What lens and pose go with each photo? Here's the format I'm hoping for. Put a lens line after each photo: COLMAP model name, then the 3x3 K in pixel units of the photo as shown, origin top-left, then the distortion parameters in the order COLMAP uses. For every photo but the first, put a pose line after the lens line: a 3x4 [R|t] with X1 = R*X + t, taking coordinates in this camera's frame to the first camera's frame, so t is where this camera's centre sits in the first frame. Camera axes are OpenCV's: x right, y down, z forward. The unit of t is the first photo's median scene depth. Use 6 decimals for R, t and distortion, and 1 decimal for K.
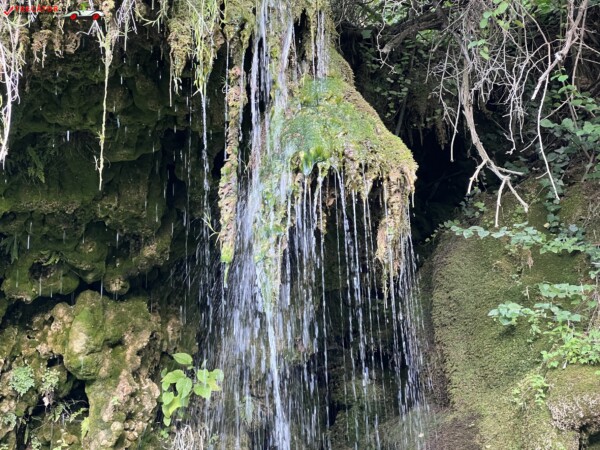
lens RADIAL K [[1348.0, 0, 300.7], [0, 1348.0, 220.1], [0, 0, 1]] dist [0.227868, 0.000000]
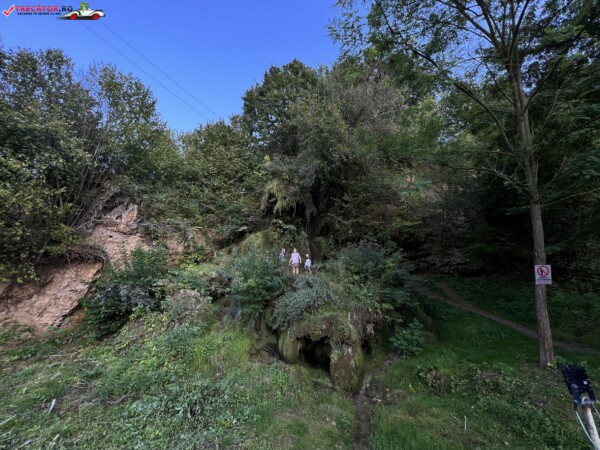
lens RADIAL K [[240.5, 0, 300.6], [0, 240.5, 225.7], [0, 0, 1]] dist [-0.002060, 0.000800]
pose [[0.996142, 0.059935, 0.064096, -0.260198], [-0.074333, 0.964516, 0.253344, -0.524814], [-0.046637, -0.257131, 0.965250, -1.727834]]
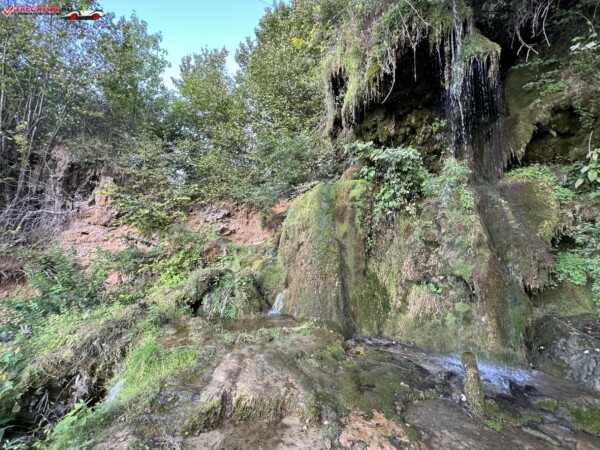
lens RADIAL K [[240.5, 0, 300.1], [0, 240.5, 225.9], [0, 0, 1]] dist [-0.002060, 0.000800]
pose [[0.821242, -0.024221, -0.570065, -0.008608], [0.255062, 0.909300, 0.328810, 0.044487], [0.510396, -0.415435, 0.752934, -0.050167]]
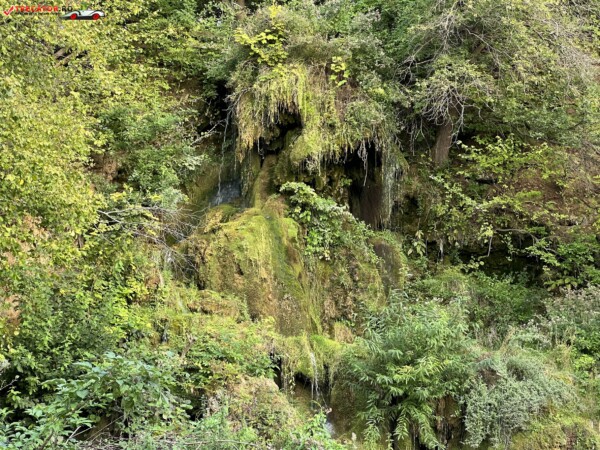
lens RADIAL K [[1340.6, 0, 297.1], [0, 1340.6, 214.4], [0, 0, 1]] dist [0.151671, 0.000000]
pose [[0.903117, 0.105296, 0.416284, -2.540427], [-0.255317, 0.911156, 0.323431, -1.480432], [-0.345244, -0.398380, 0.849765, -3.623122]]
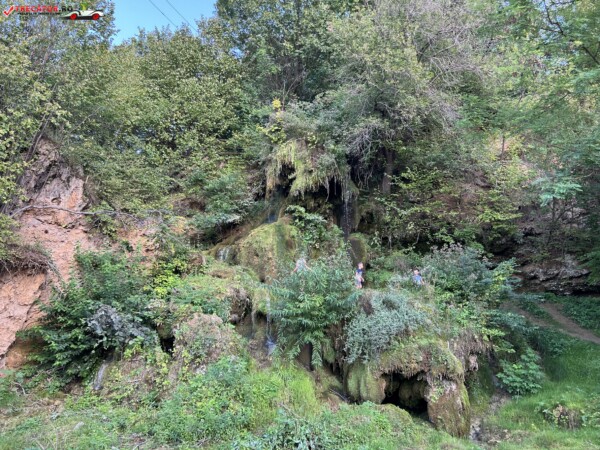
lens RADIAL K [[452.6, 0, 303.5], [0, 452.6, 223.2], [0, 0, 1]] dist [0.060378, -0.072070]
pose [[0.984610, 0.071175, 0.159619, -0.797903], [-0.114964, 0.951668, 0.284801, -0.683150], [-0.131633, -0.298768, 0.945204, -2.147990]]
